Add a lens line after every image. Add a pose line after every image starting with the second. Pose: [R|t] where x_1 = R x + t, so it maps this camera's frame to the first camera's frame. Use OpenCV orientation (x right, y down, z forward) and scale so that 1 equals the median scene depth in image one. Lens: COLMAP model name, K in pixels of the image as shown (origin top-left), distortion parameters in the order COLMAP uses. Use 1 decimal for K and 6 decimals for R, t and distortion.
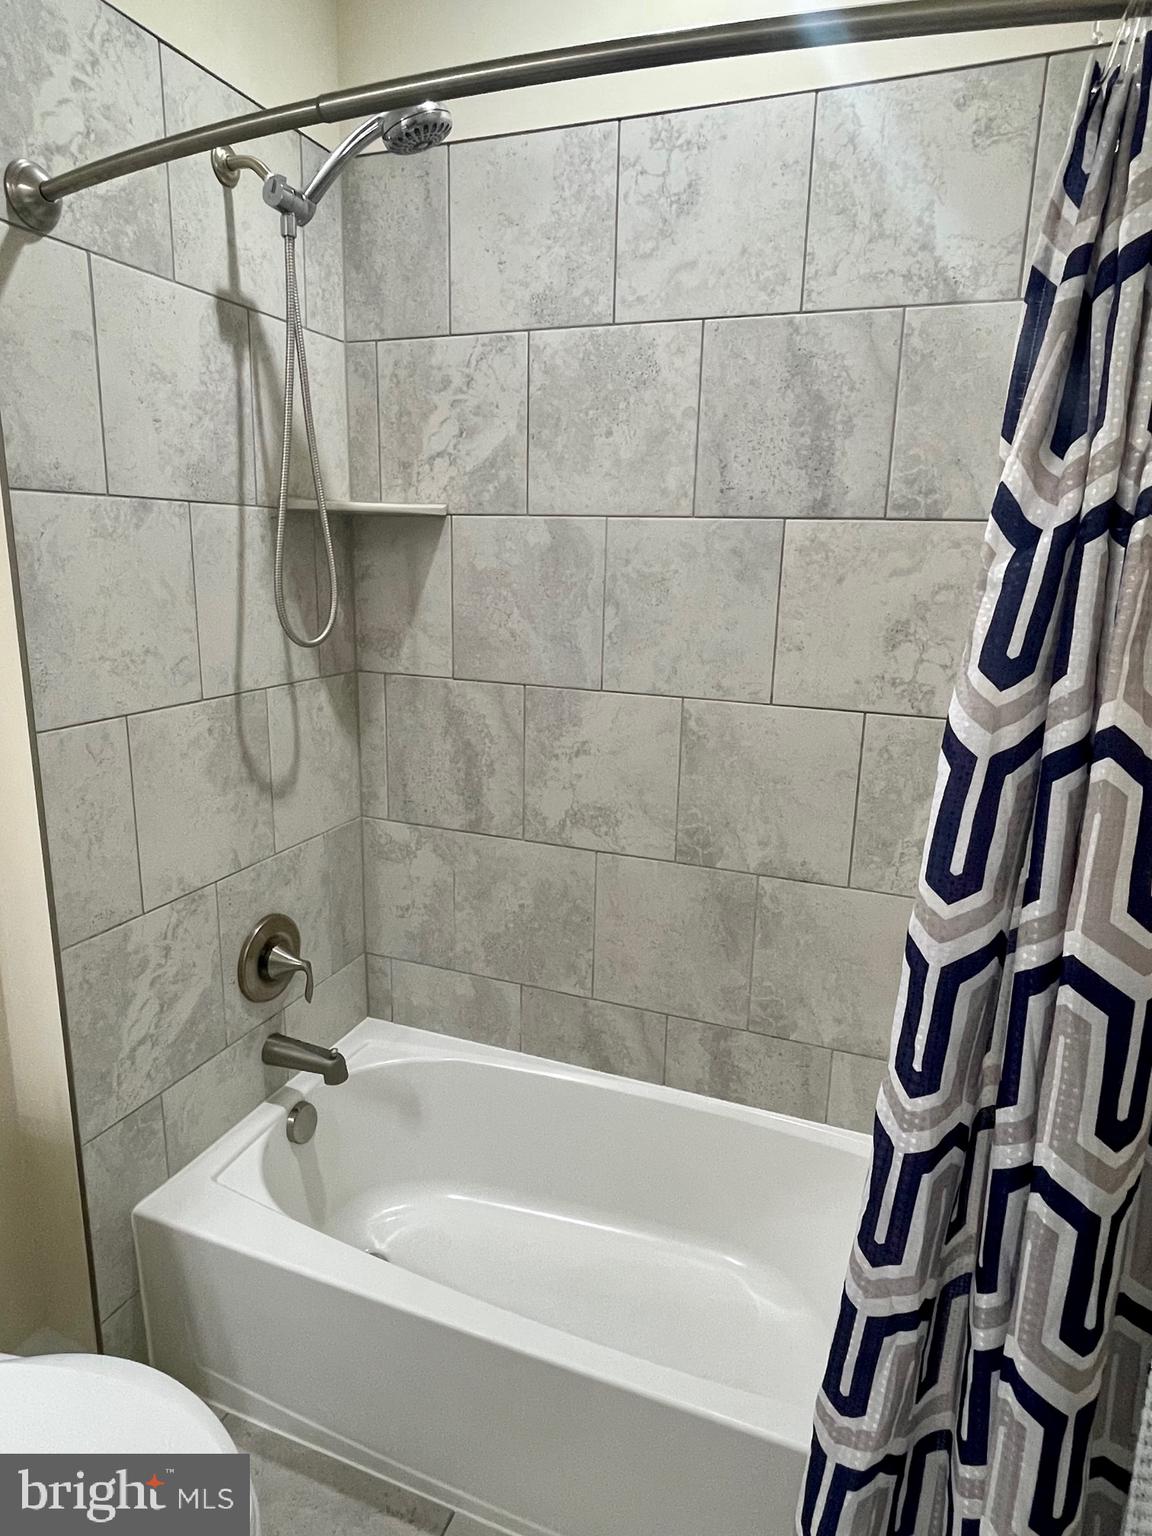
lens RADIAL K [[917.6, 0, 570.5], [0, 917.6, 756.3], [0, 0, 1]] dist [-0.002977, -0.004599]
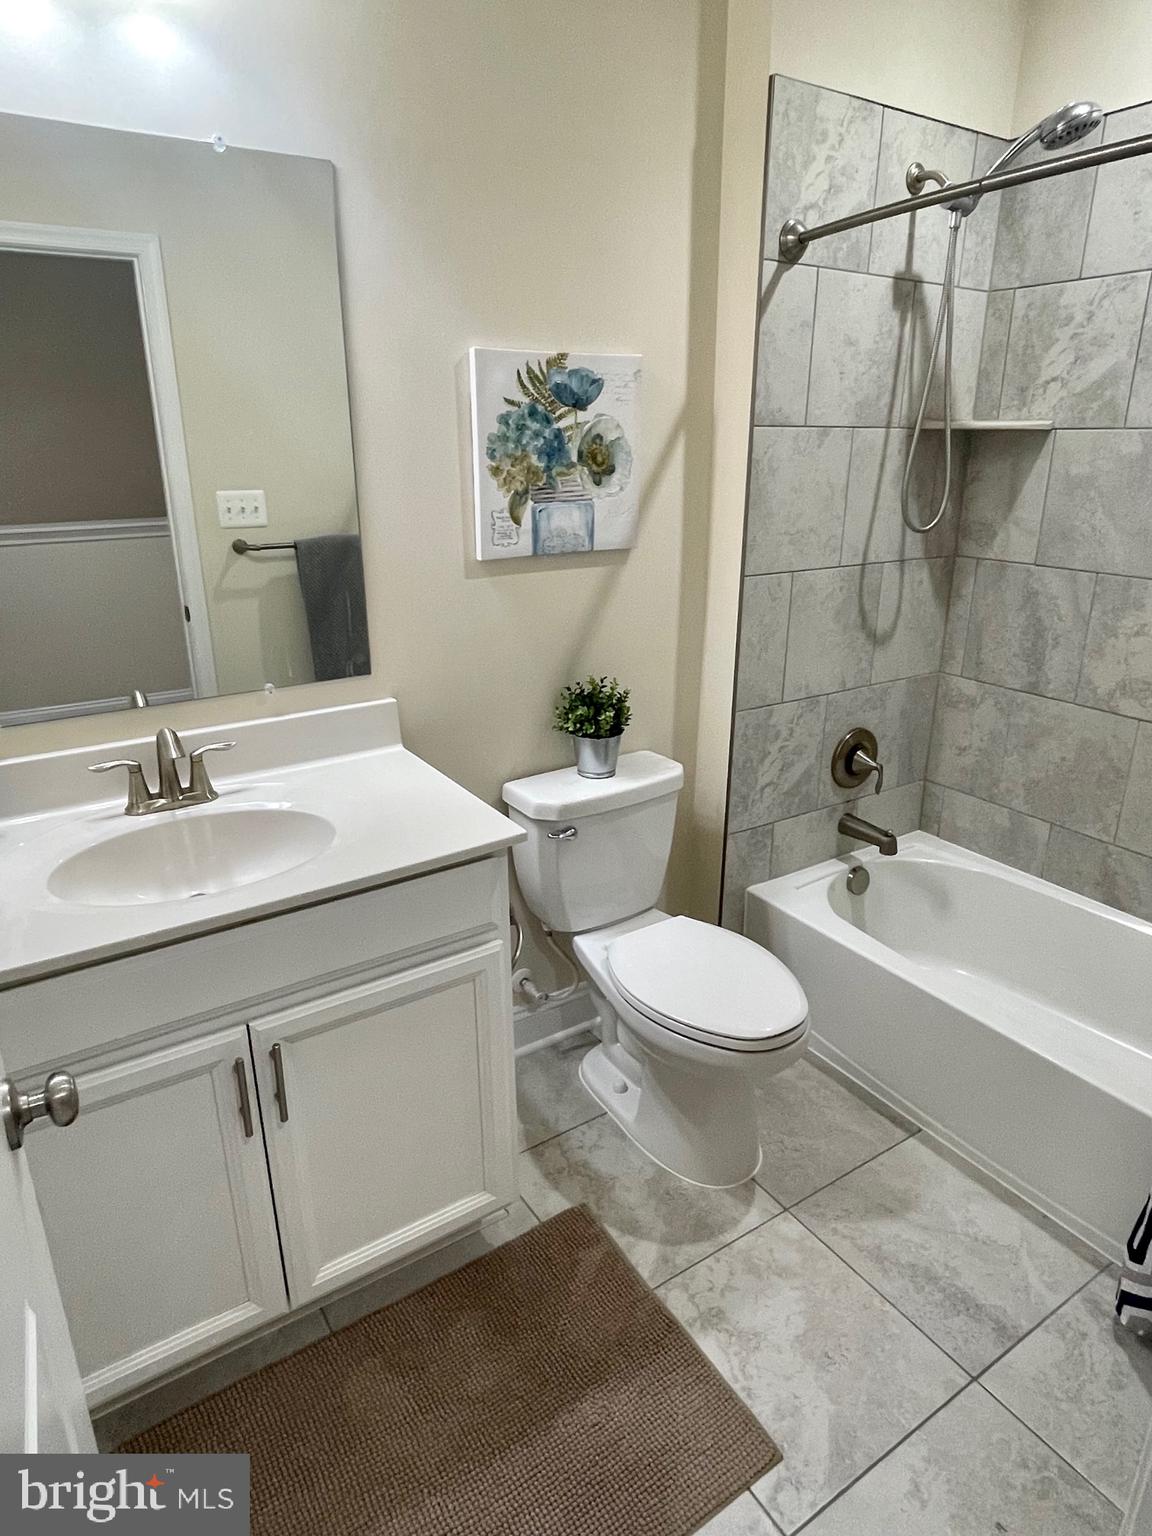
lens RADIAL K [[917.6, 0, 570.5], [0, 917.6, 756.3], [0, 0, 1]] dist [-0.002977, -0.004599]
pose [[0.806385, 0.174018, -0.565208, 0.118230], [-0.115172, 0.983639, 0.138531, 0.075047], [0.580068, -0.046613, 0.813233, -0.406958]]
